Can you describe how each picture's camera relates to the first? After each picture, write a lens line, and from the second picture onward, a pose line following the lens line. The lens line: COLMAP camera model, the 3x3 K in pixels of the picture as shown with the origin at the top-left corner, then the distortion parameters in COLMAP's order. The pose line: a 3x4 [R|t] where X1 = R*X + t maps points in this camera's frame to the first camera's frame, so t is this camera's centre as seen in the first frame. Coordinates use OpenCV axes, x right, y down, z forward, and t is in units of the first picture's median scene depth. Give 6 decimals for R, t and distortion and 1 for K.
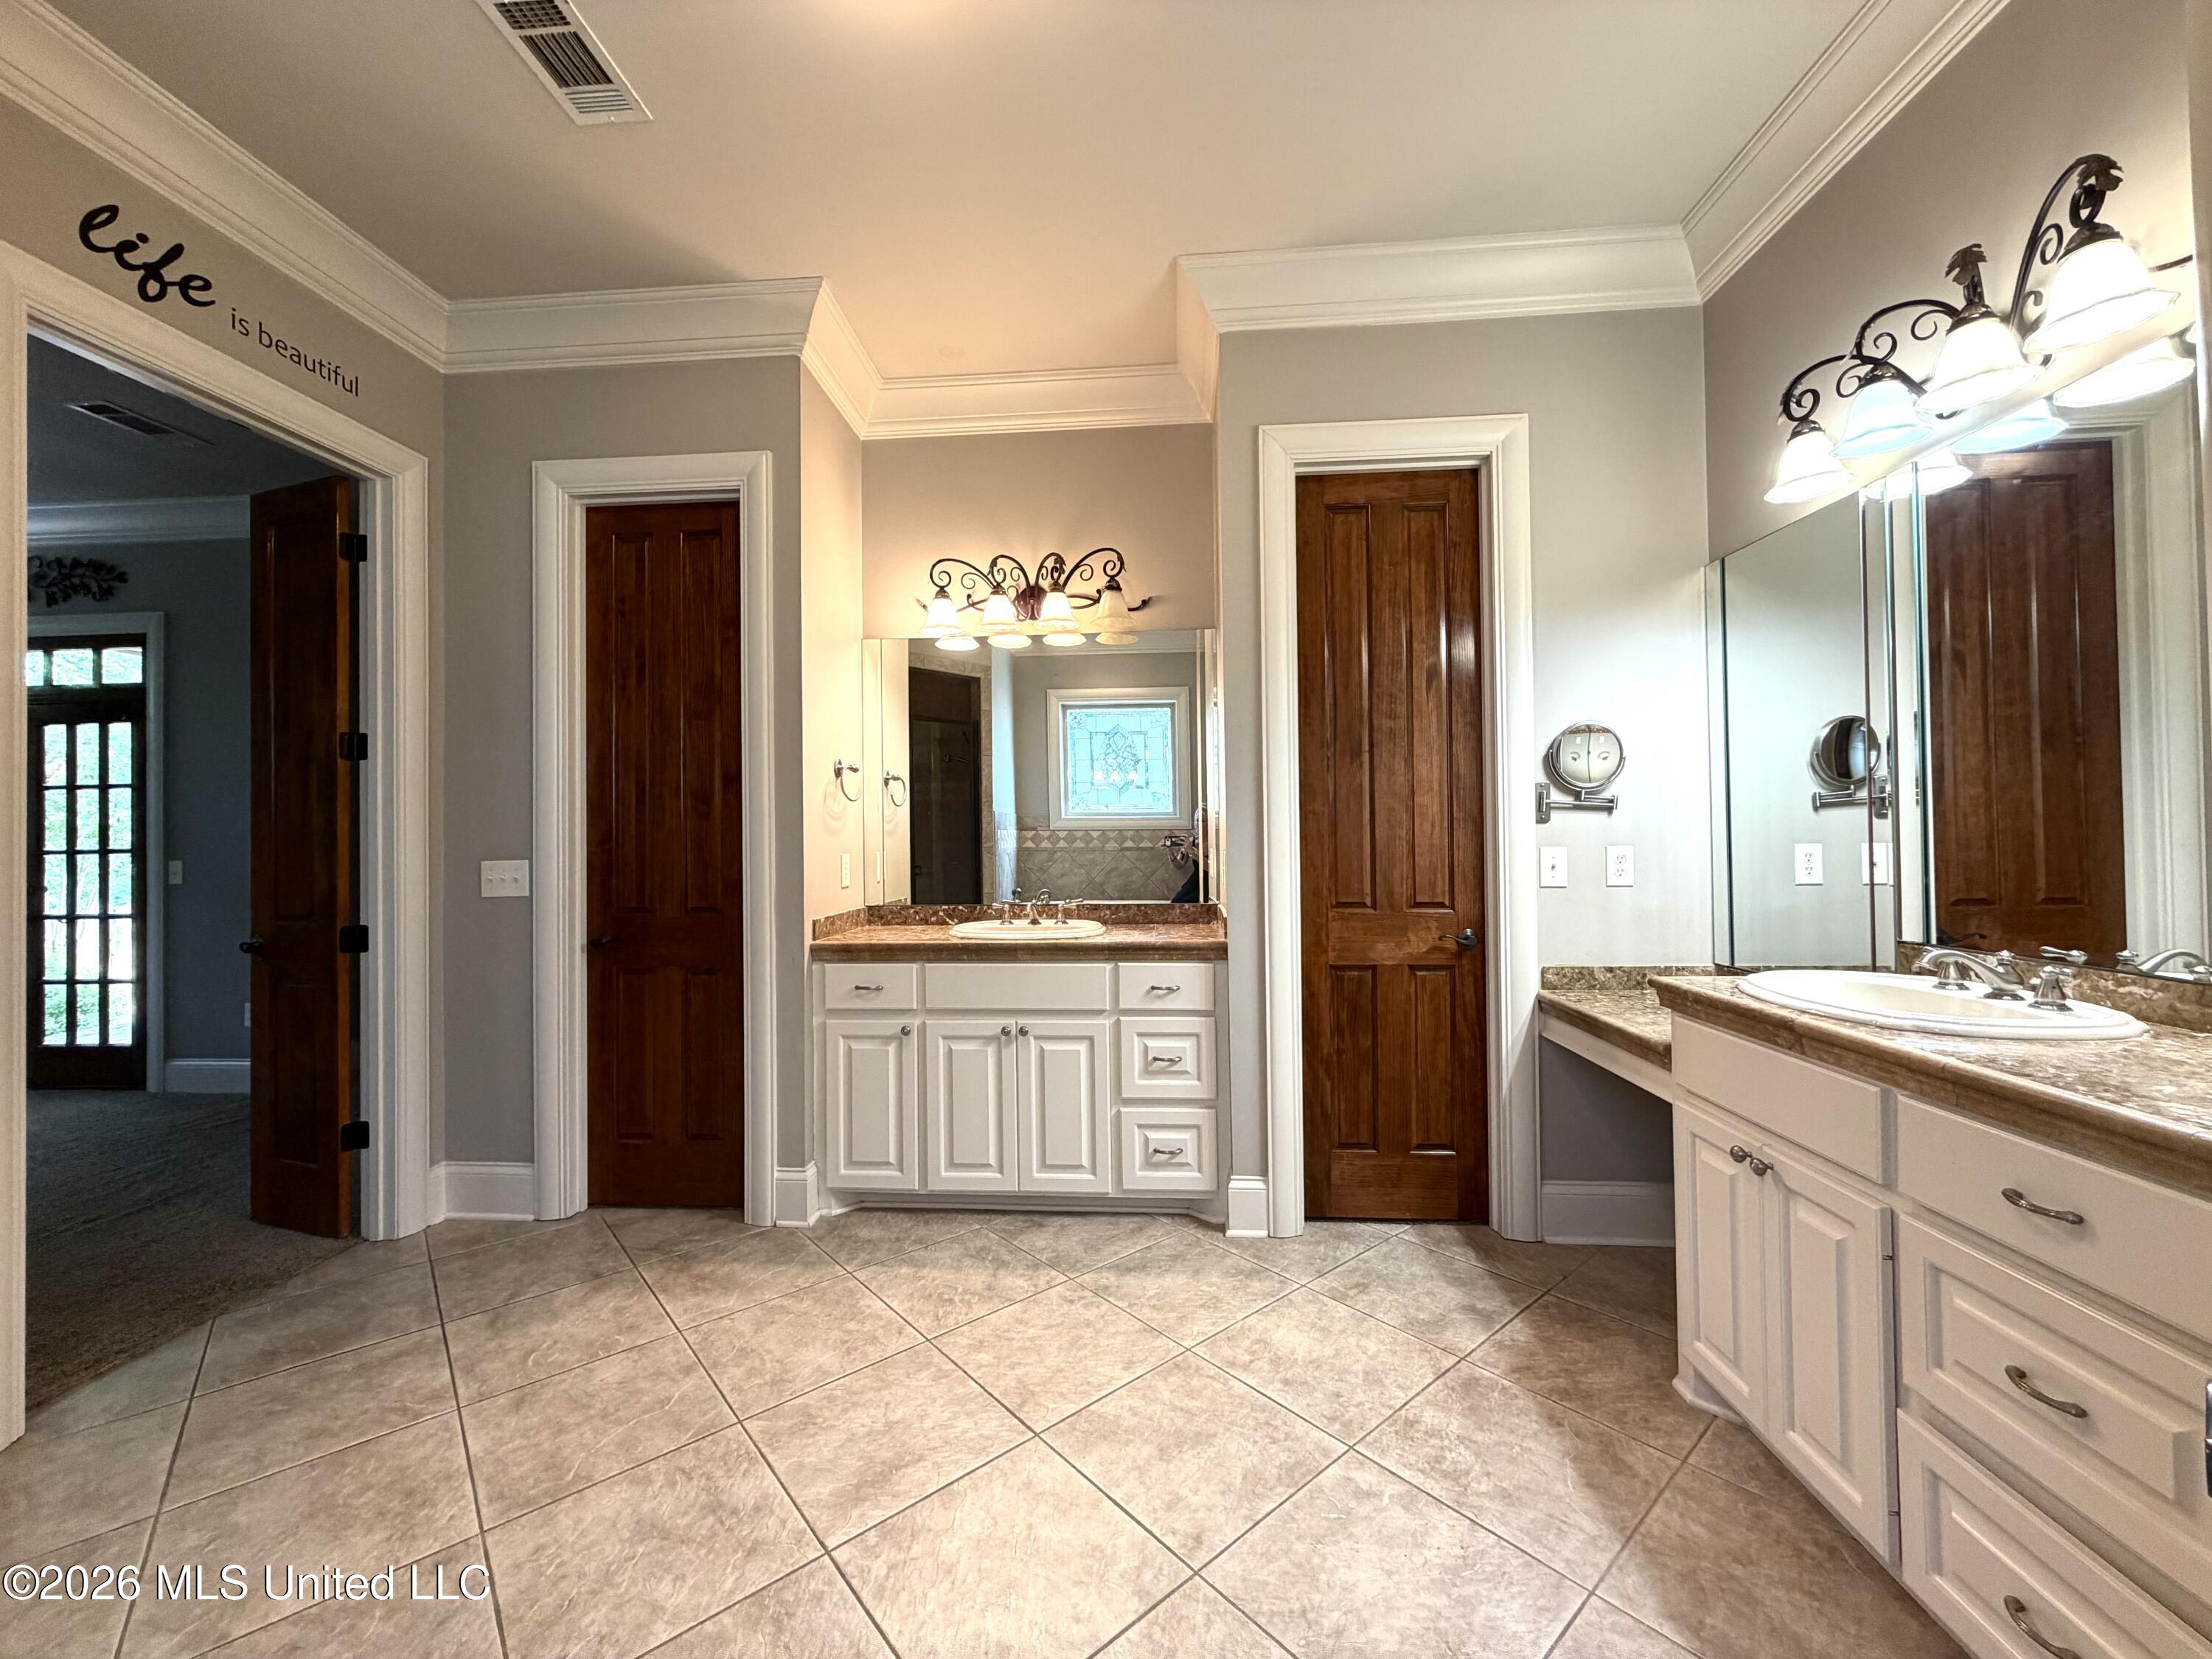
lens RADIAL K [[886.7, 0, 1101.5], [0, 886.7, 824.3], [0, 0, 1]] dist [0.000694, 0.000664]
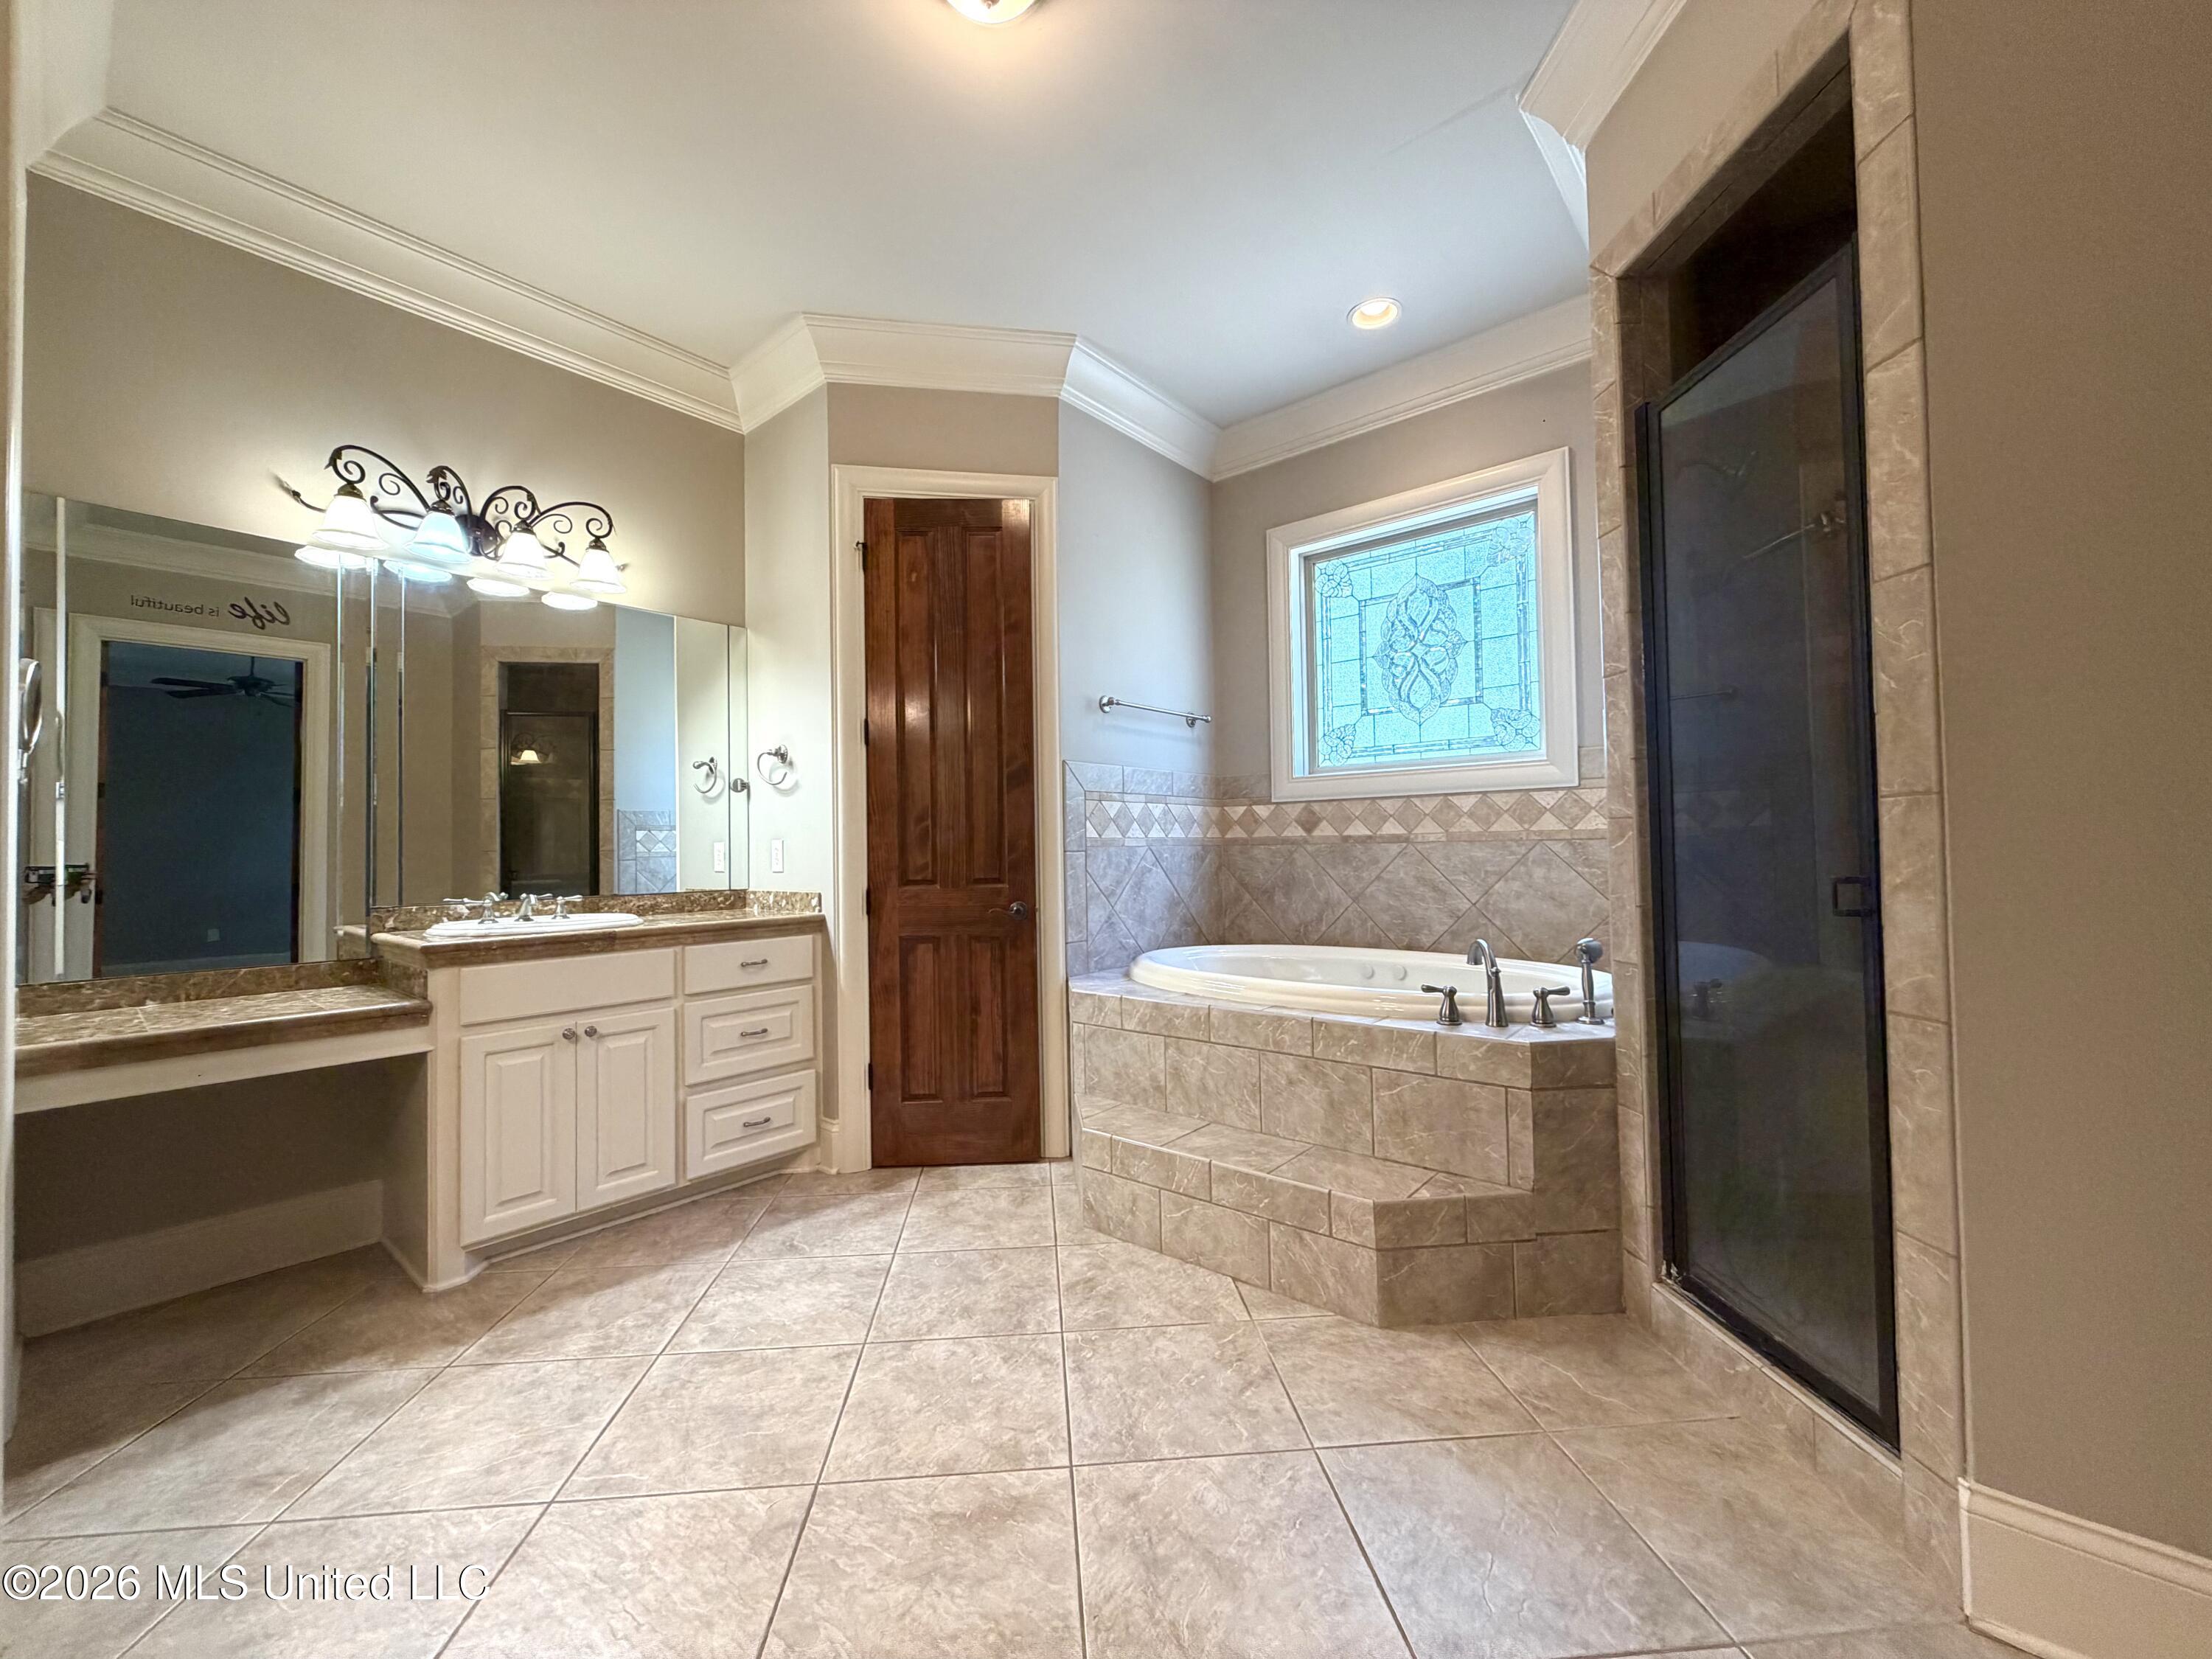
lens RADIAL K [[886.7, 0, 1094.2], [0, 886.7, 833.7], [0, 0, 1]] dist [0.000694, 0.000664]
pose [[-0.807499, 0.036688, 0.588727, -0.866299], [0.018460, 0.999147, -0.036944, 0.102534], [-0.589580, -0.018964, -0.807487, 1.641295]]
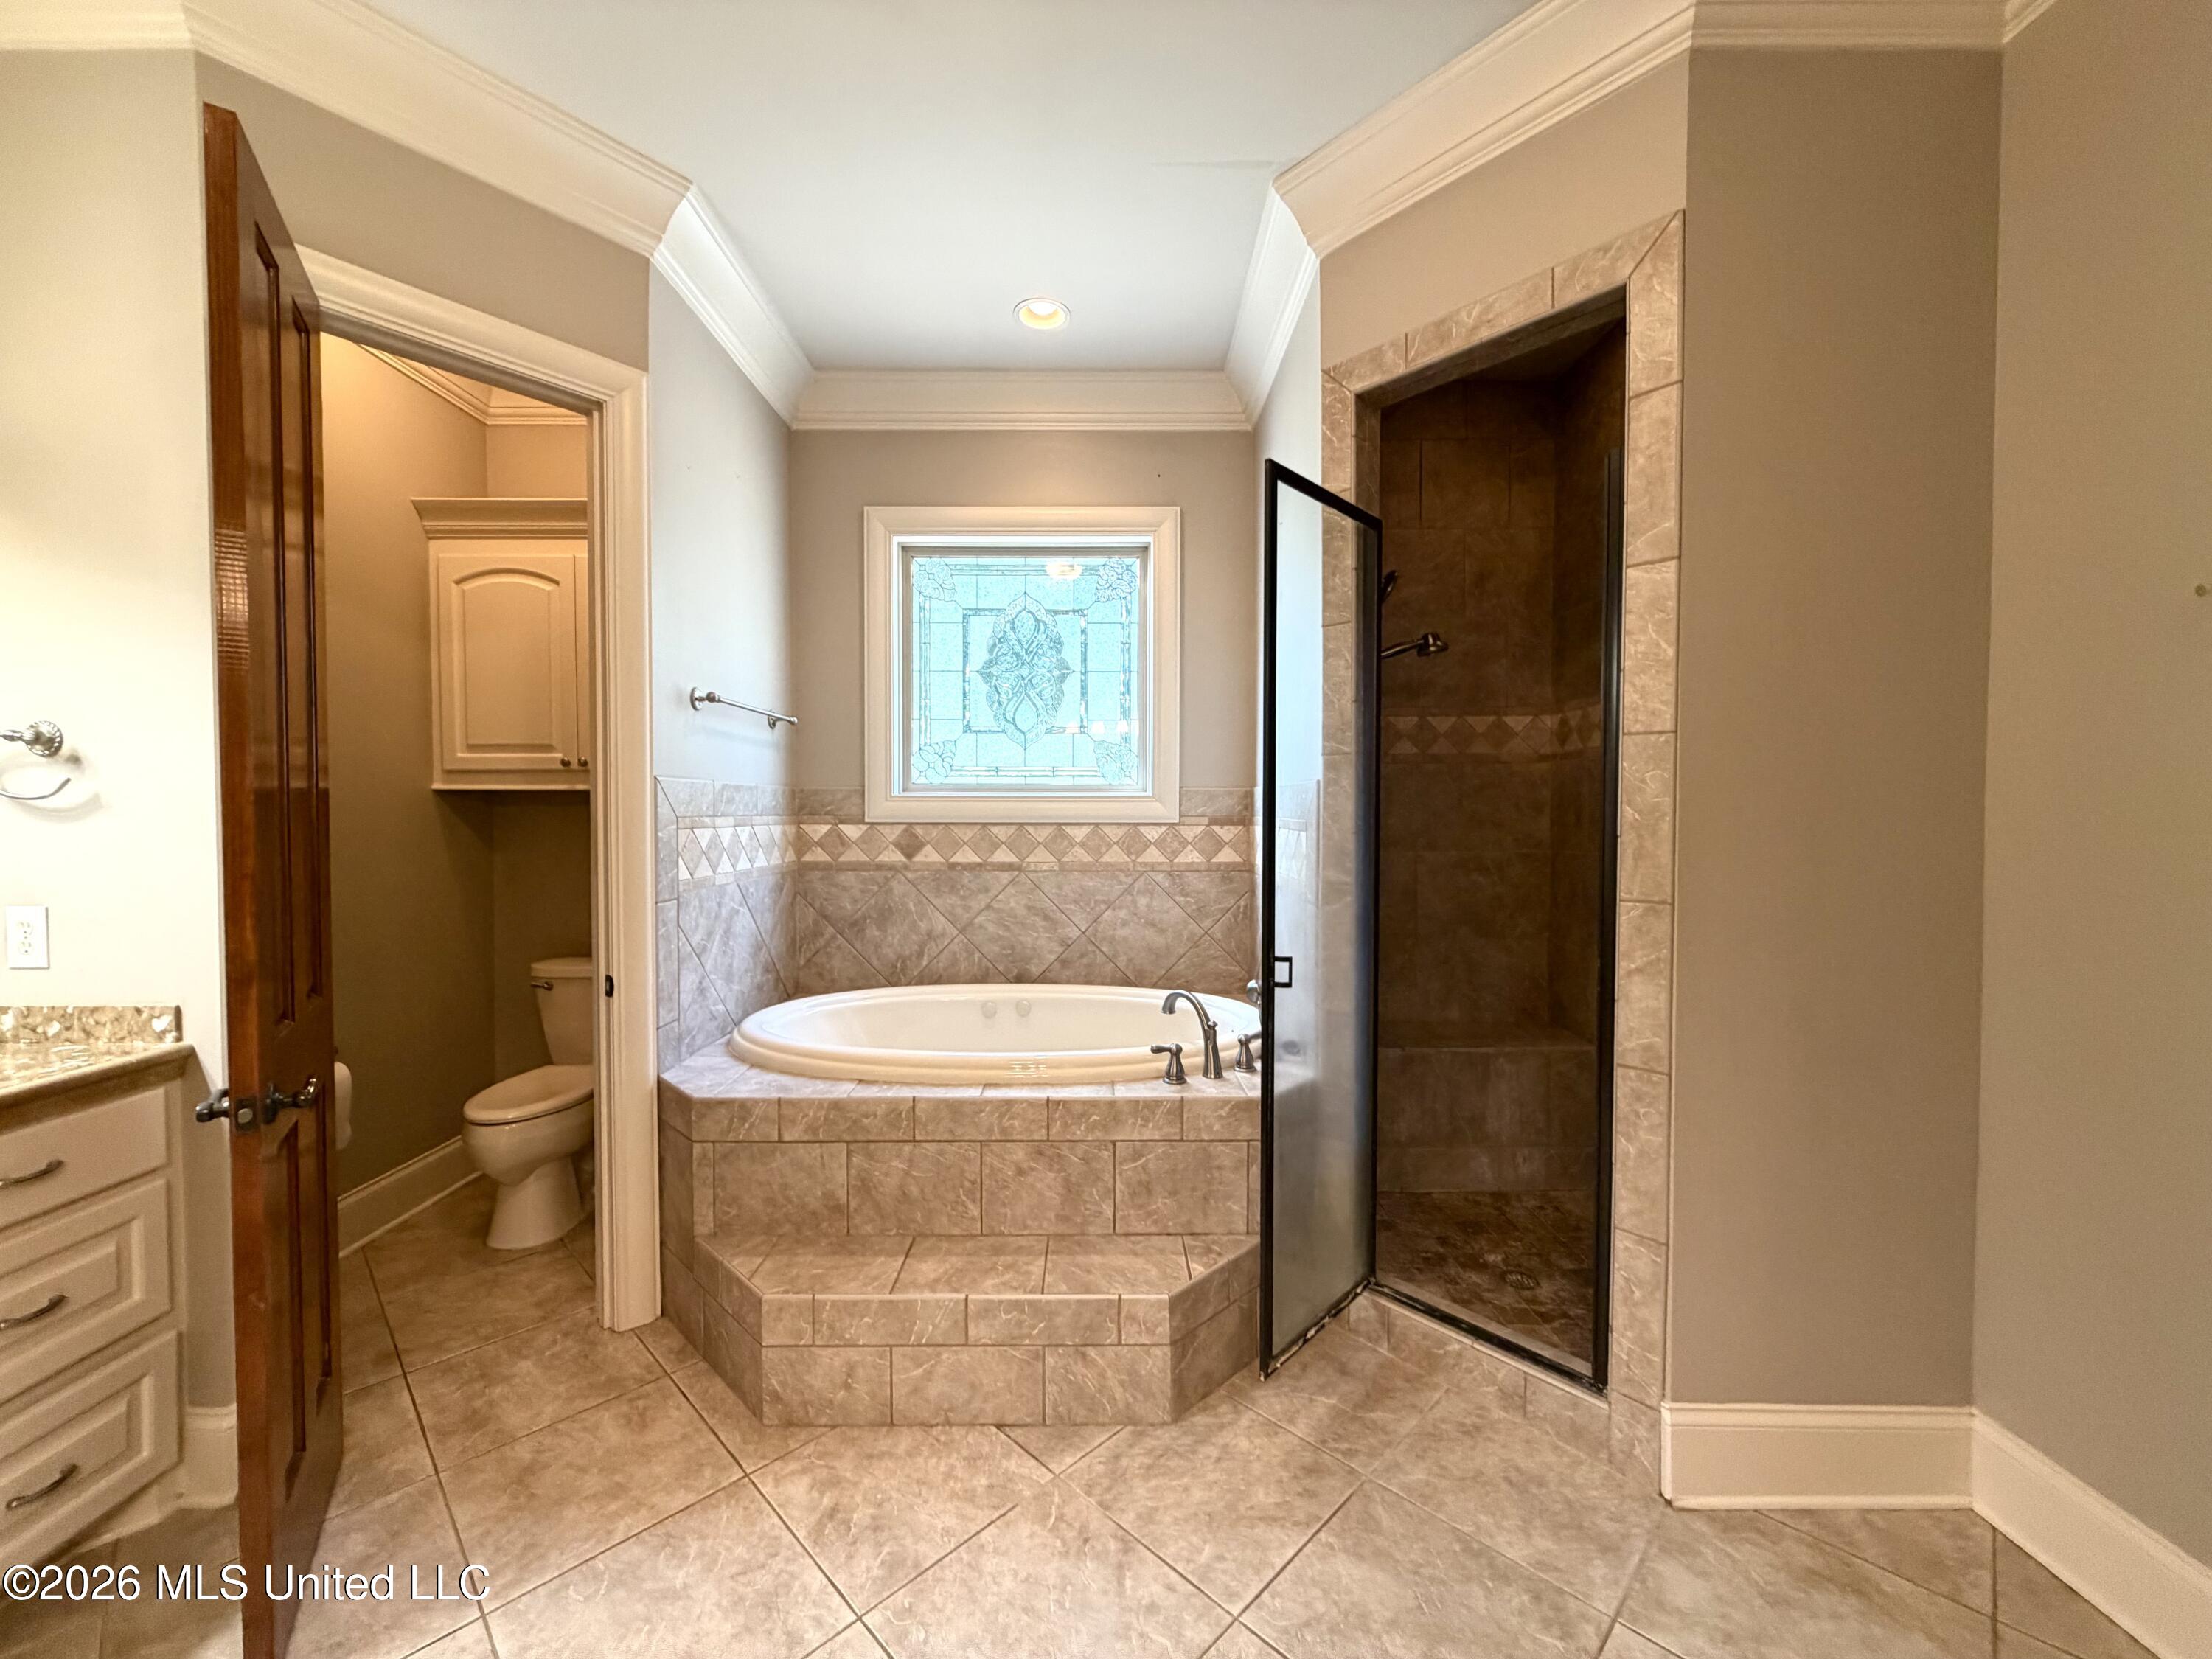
lens RADIAL K [[886.7, 0, 1107.3], [0, 886.7, 834.2], [0, 0, 1]] dist [0.000694, 0.000664]
pose [[-0.997040, 0.013313, -0.075724, -0.307117], [0.012270, 0.999824, 0.014219, -0.043754], [0.075900, 0.013248, -0.997027, 1.566167]]
